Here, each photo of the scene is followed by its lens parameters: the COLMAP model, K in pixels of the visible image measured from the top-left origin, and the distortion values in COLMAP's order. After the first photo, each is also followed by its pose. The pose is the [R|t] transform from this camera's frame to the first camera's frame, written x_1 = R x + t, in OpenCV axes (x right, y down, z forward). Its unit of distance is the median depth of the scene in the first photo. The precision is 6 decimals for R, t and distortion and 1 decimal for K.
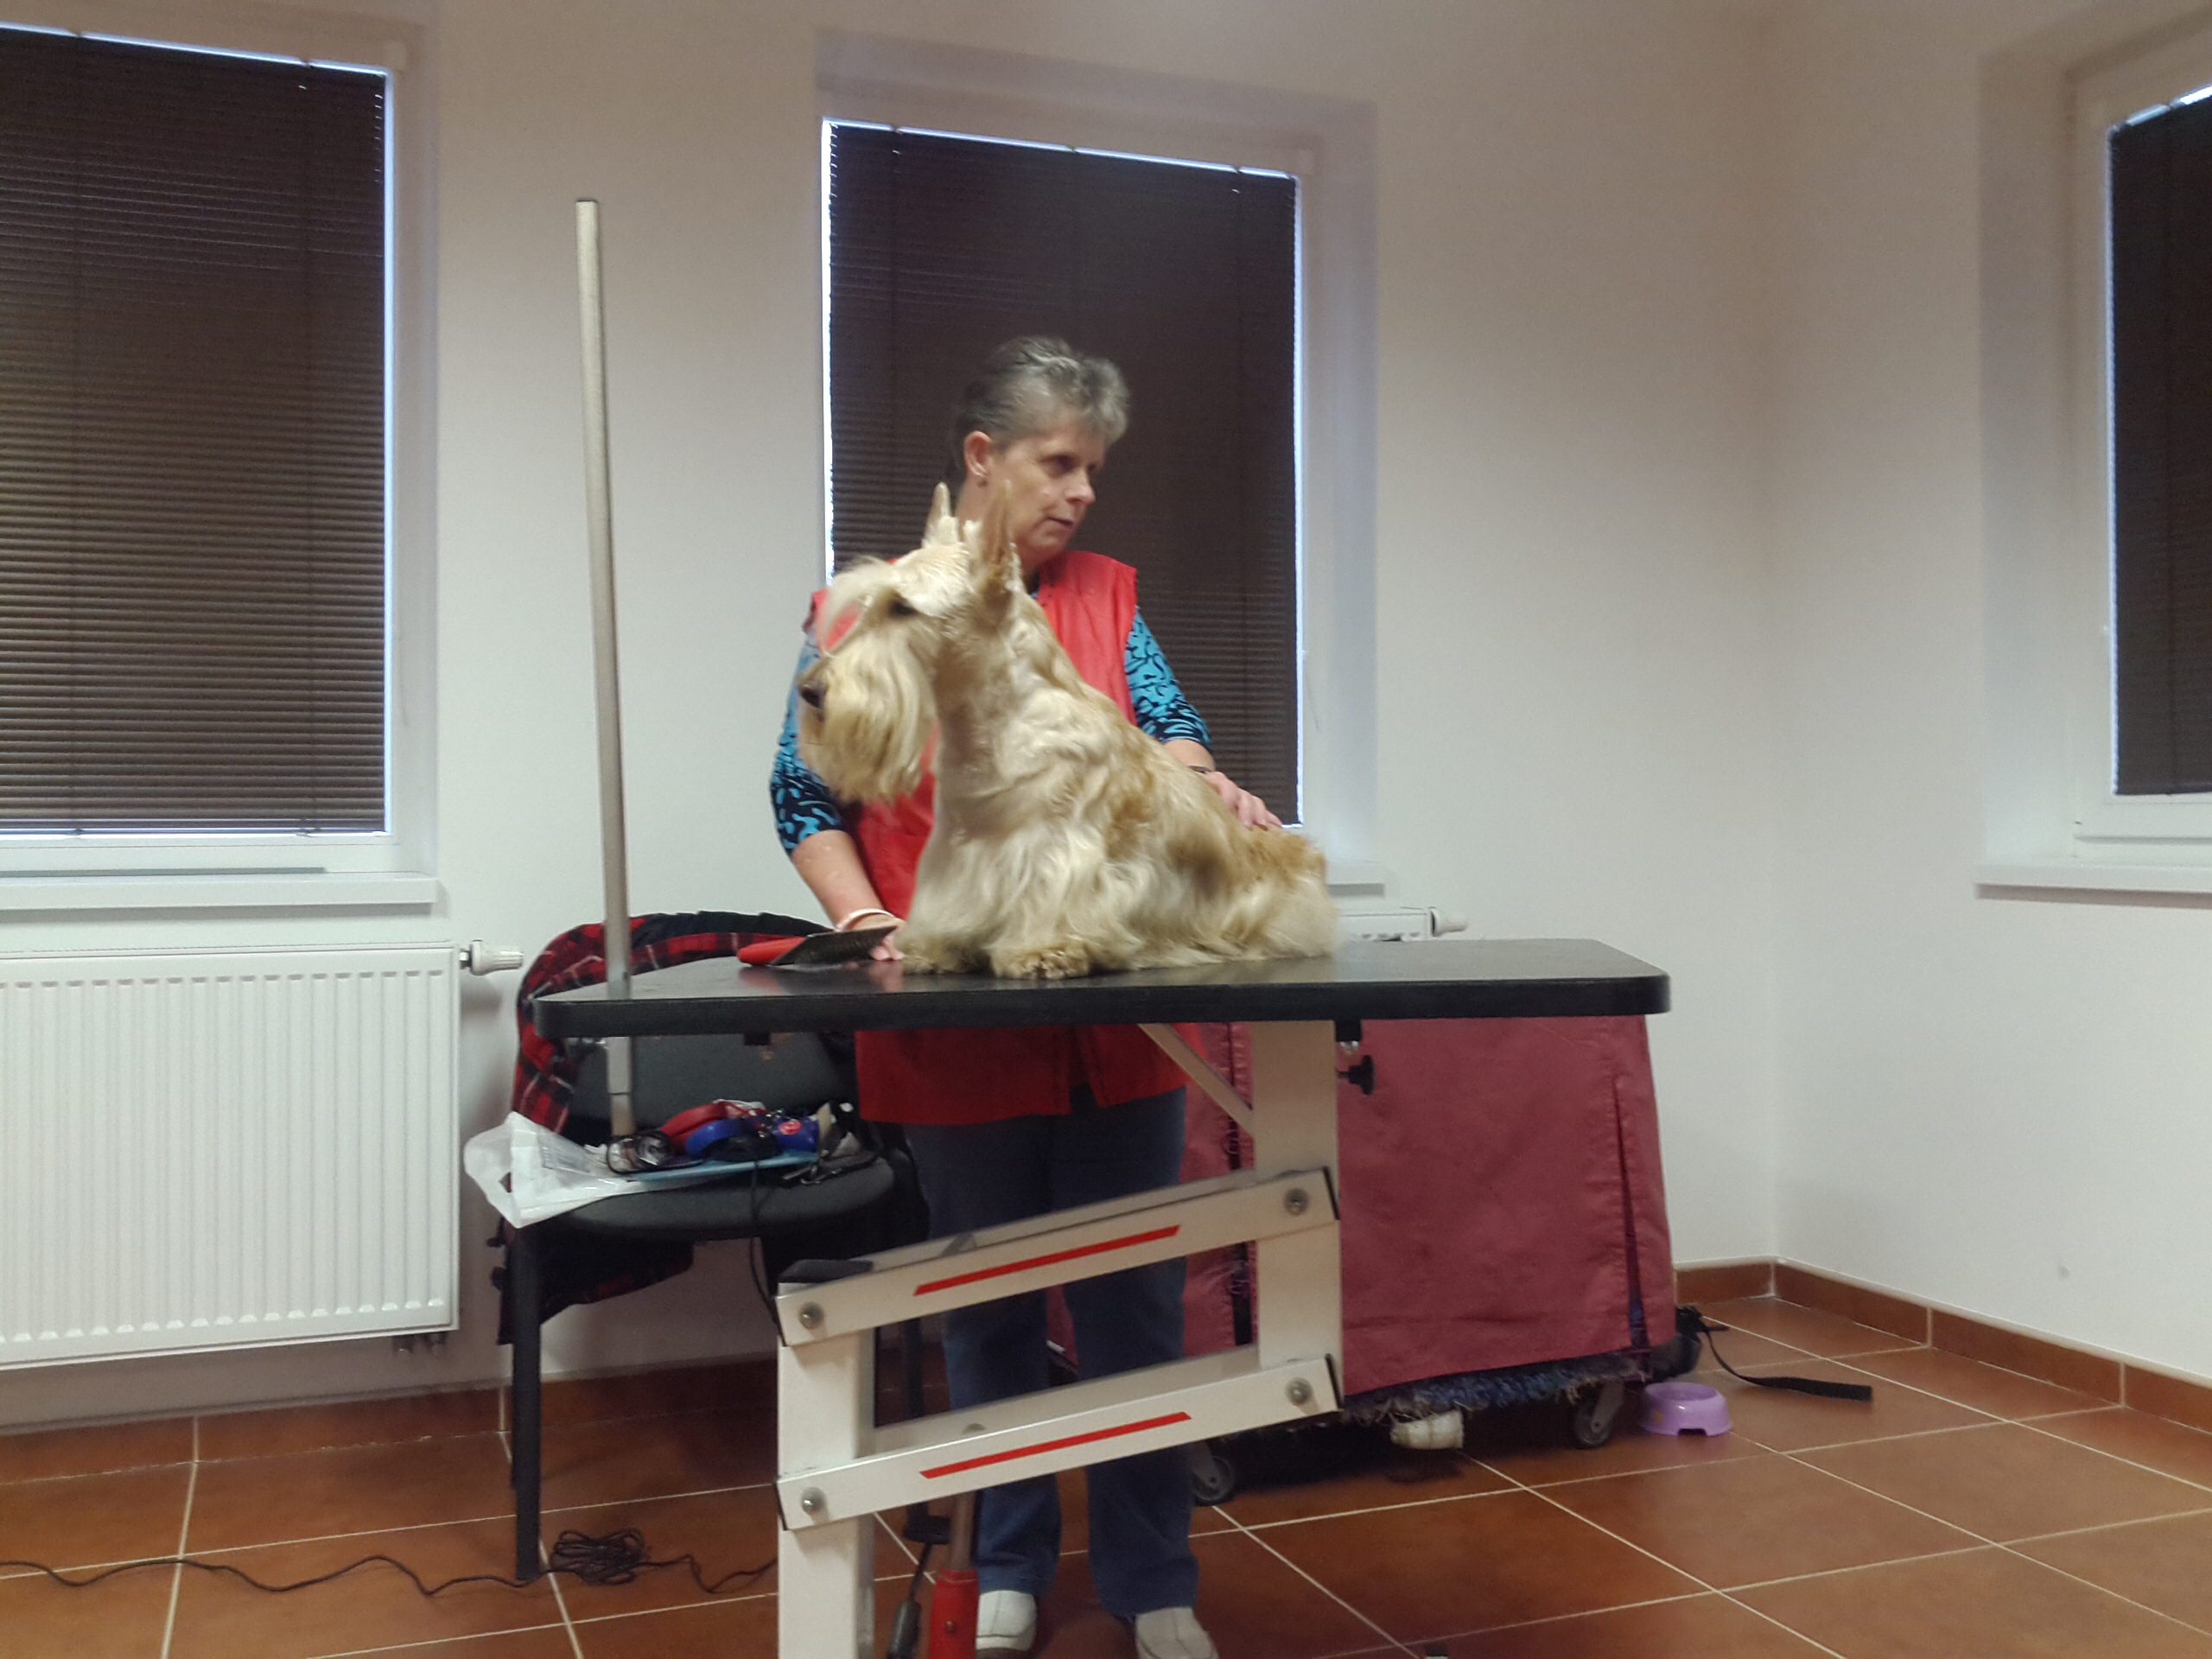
lens RADIAL K [[2098.5, 0, 1113.0], [0, 2098.5, 789.8], [0, 0, 1]] dist [-0.002007, 0.005260]
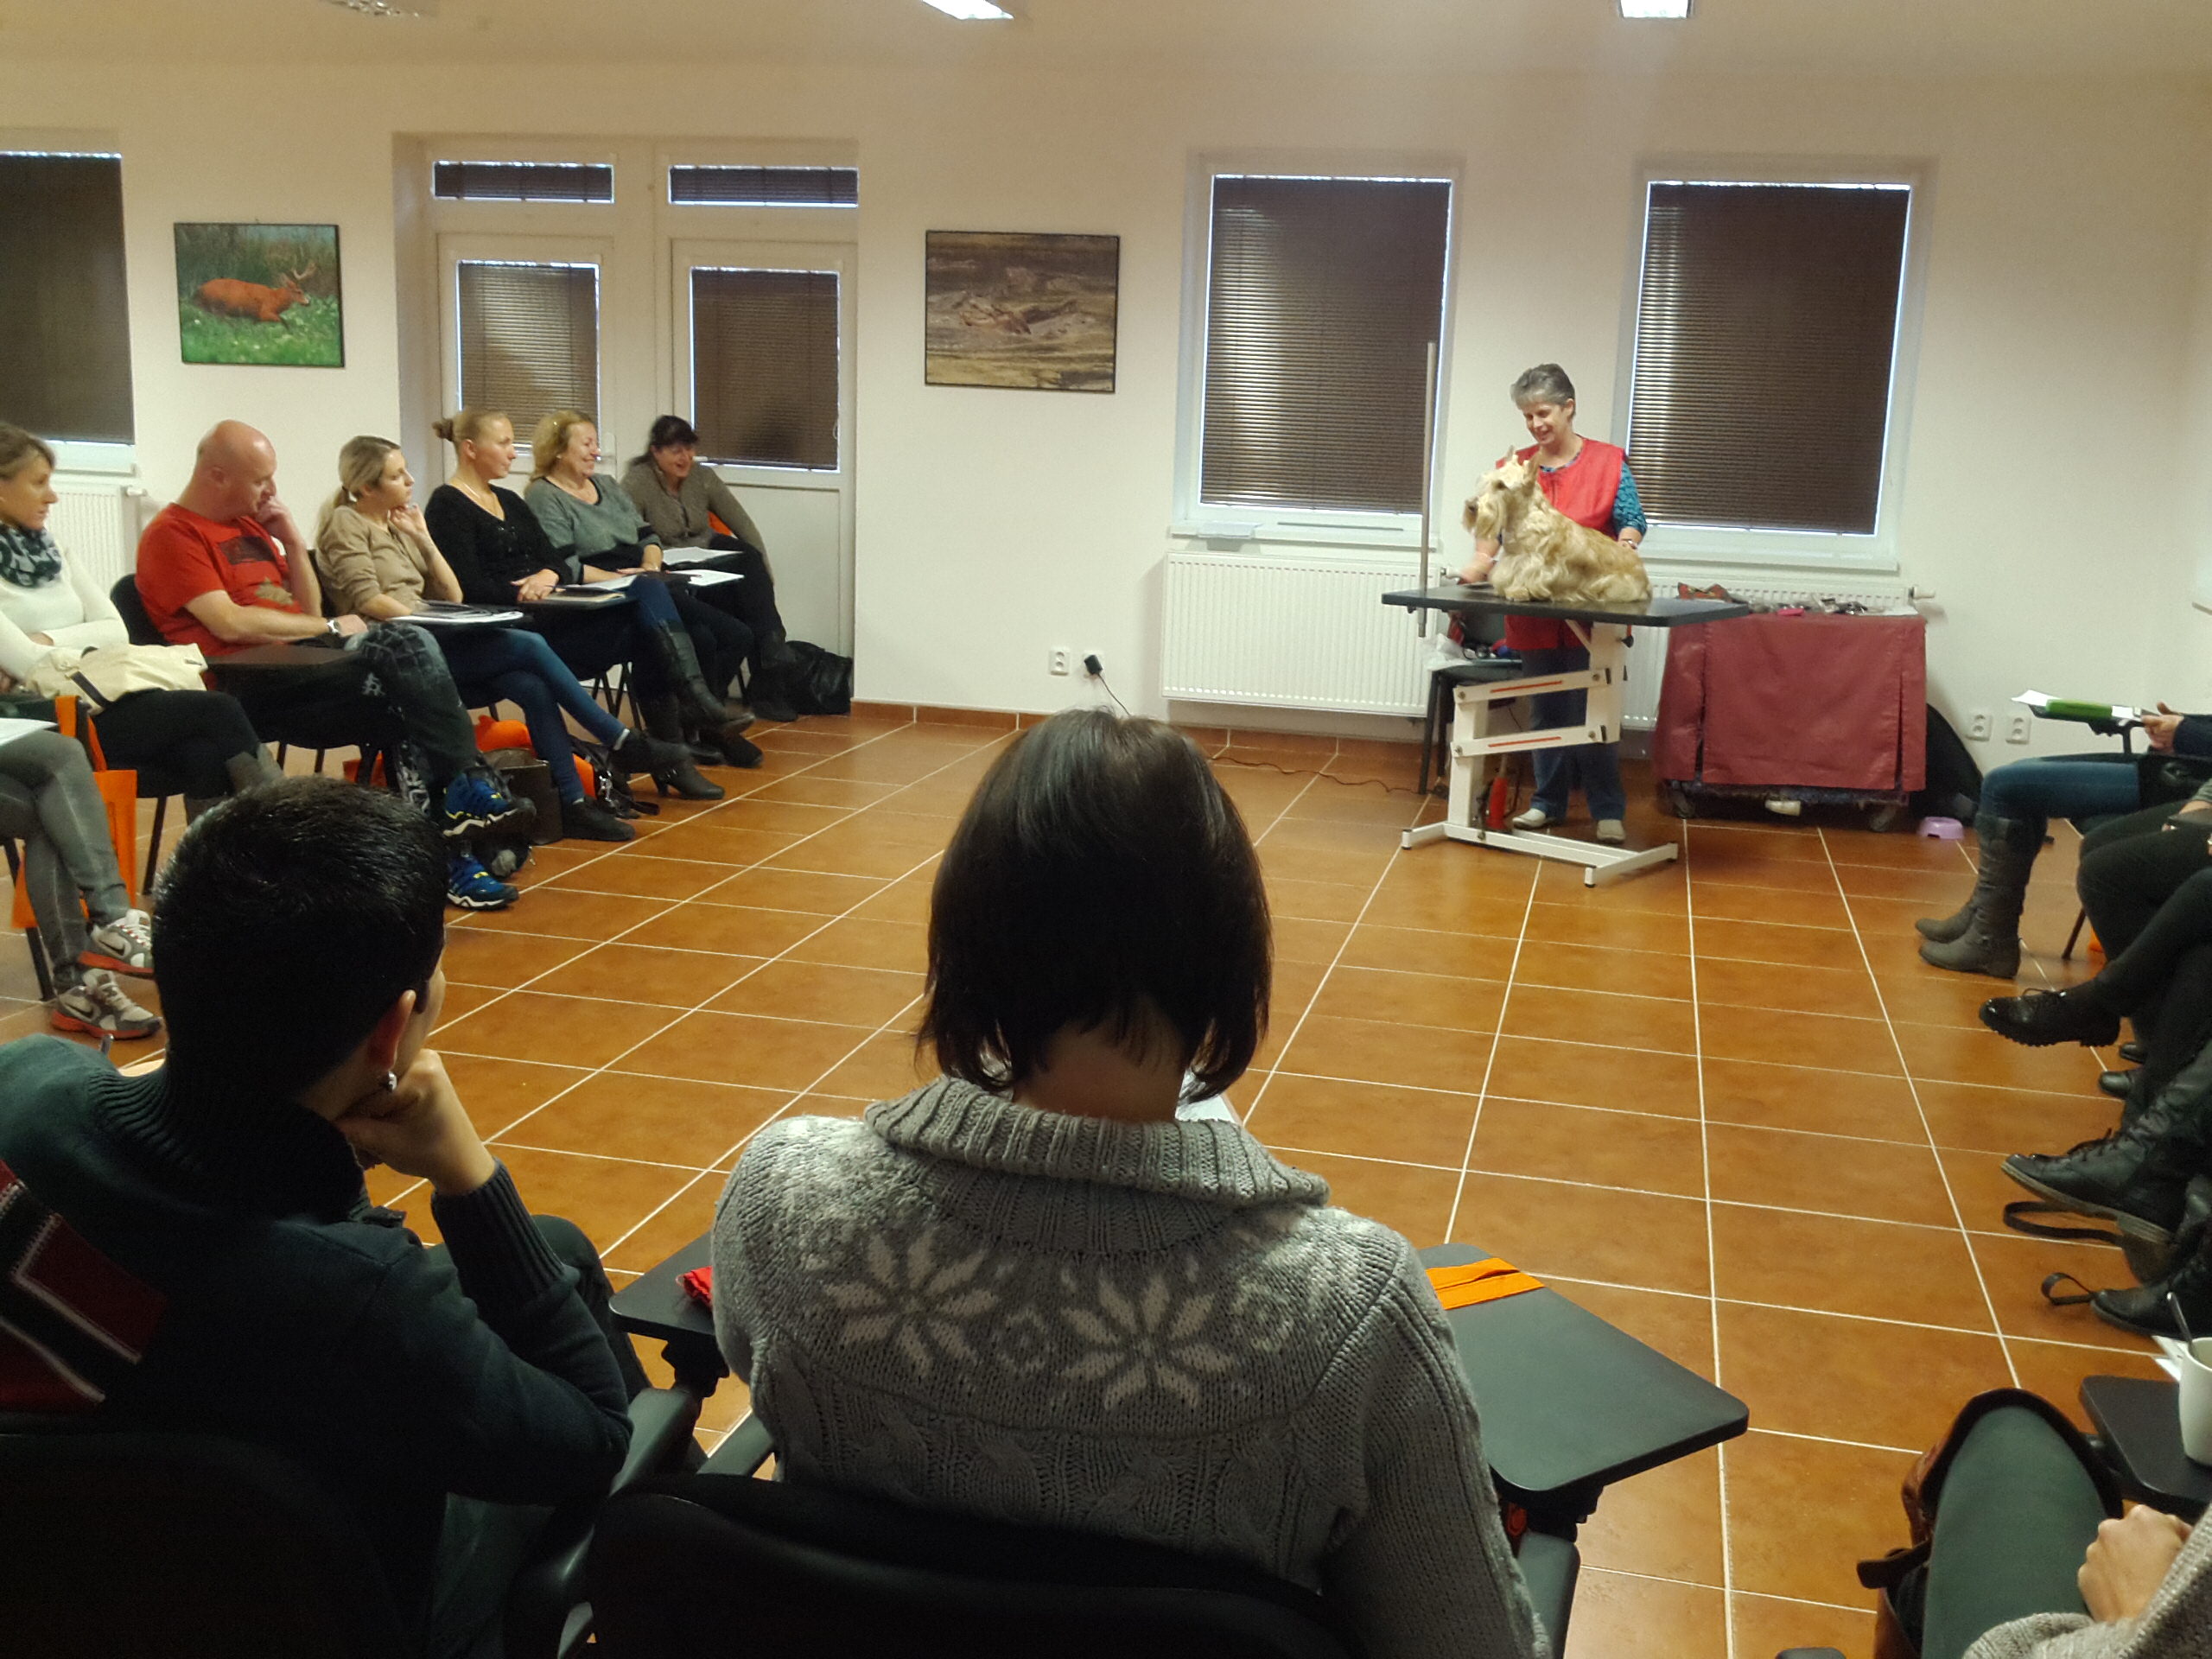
lens RADIAL K [[2098.5, 0, 1113.0], [0, 2098.5, 789.8], [0, 0, 1]] dist [-0.002007, 0.005260]
pose [[0.806806, 0.145578, -0.572600, 0.889106], [-0.028707, 0.977683, 0.208117, -0.183942], [0.590118, -0.151472, 0.792980, -1.319370]]
